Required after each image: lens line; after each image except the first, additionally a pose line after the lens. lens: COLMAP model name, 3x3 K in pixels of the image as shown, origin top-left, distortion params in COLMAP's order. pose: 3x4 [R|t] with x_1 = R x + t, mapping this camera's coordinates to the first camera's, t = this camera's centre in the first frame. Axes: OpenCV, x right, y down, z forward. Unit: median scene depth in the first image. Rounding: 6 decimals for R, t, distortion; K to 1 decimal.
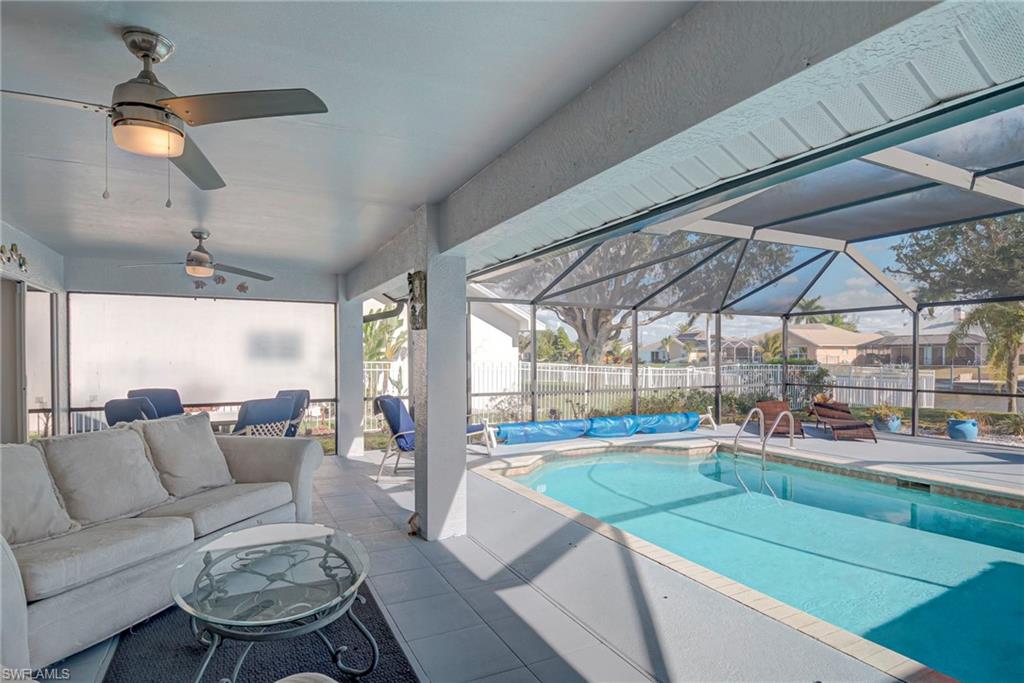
lens RADIAL K [[547.4, 0, 511.5], [0, 547.4, 353.7], [0, 0, 1]] dist [0.019098, -0.026589]
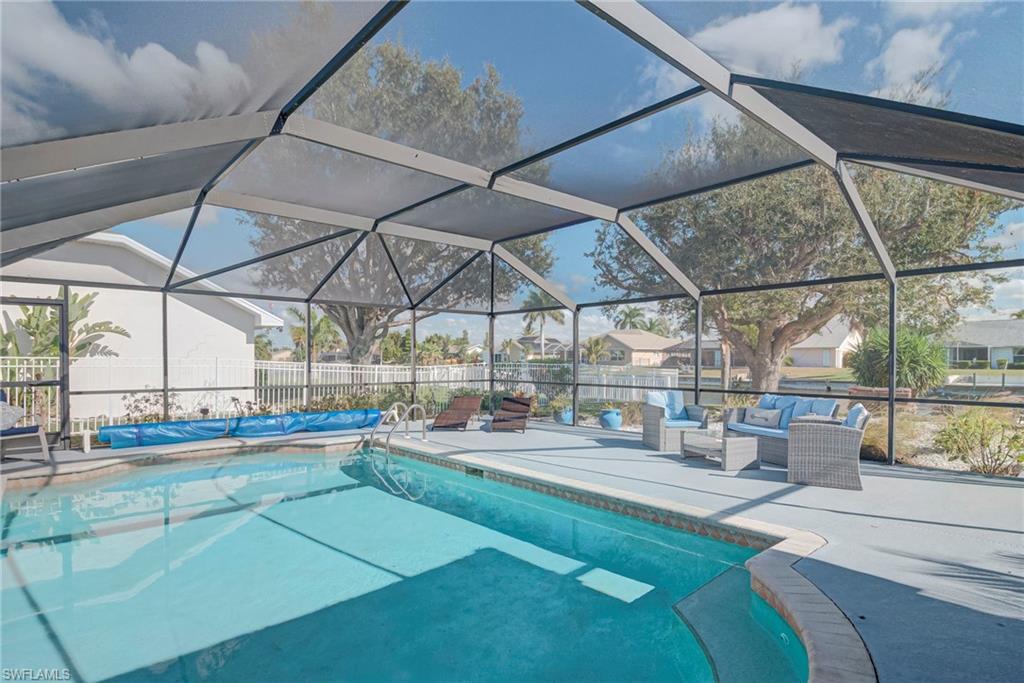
lens RADIAL K [[547.4, 0, 511.5], [0, 547.4, 353.7], [0, 0, 1]] dist [0.019098, -0.026589]
pose [[0.965777, 0.005783, 0.259309, 0.329526], [-0.004579, 0.999976, -0.005249, 0.012747], [-0.259333, 0.003882, 0.965780, -0.016127]]
